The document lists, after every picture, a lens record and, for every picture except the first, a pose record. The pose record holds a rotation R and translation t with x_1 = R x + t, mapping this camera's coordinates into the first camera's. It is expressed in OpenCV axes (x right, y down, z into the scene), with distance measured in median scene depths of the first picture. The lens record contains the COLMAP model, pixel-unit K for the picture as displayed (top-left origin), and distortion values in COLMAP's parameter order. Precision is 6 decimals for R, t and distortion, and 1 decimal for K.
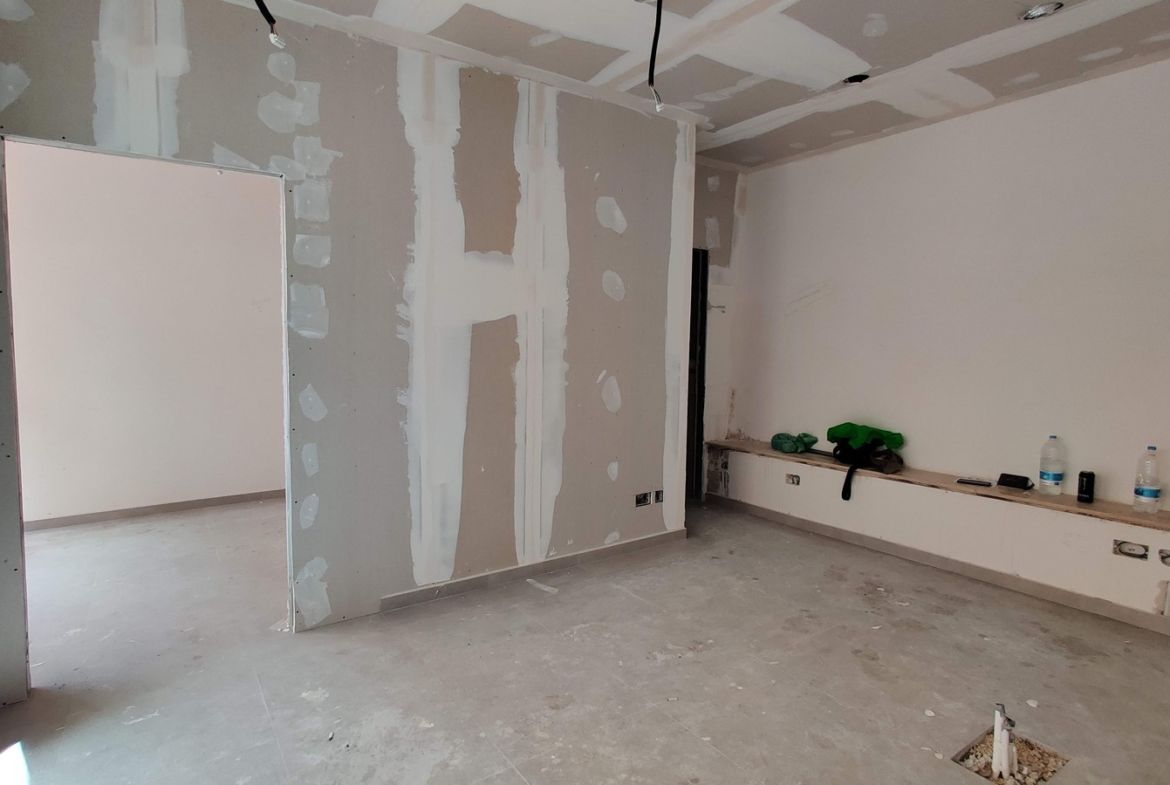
lens RADIAL K [[633.0, 0, 590.3], [0, 633.0, 394.7], [0, 0, 1]] dist [-0.026098, 0.027028]
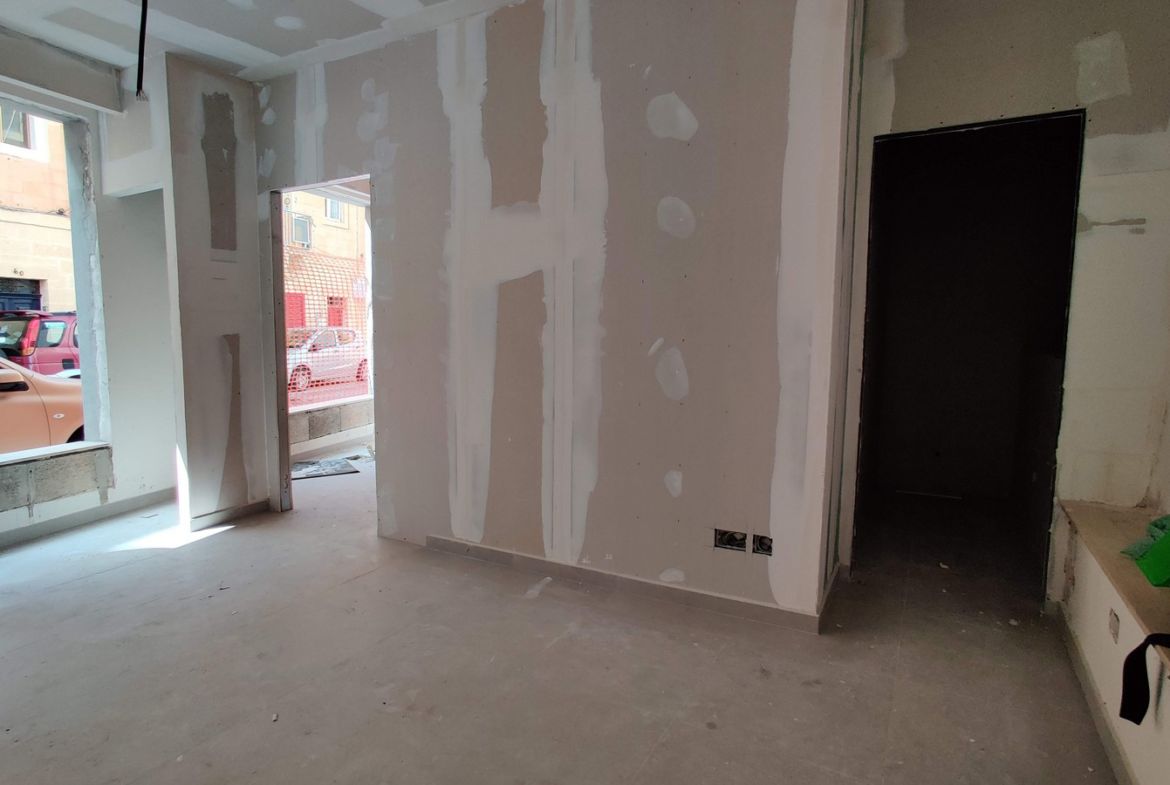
lens RADIAL K [[633.0, 0, 579.3], [0, 633.0, 382.8], [0, 0, 1]] dist [-0.026098, 0.027028]
pose [[0.434420, 0.074426, -0.897630, 0.693972], [-0.079505, 0.995859, 0.044093, -0.014328], [0.897195, 0.052211, 0.438538, 0.666813]]
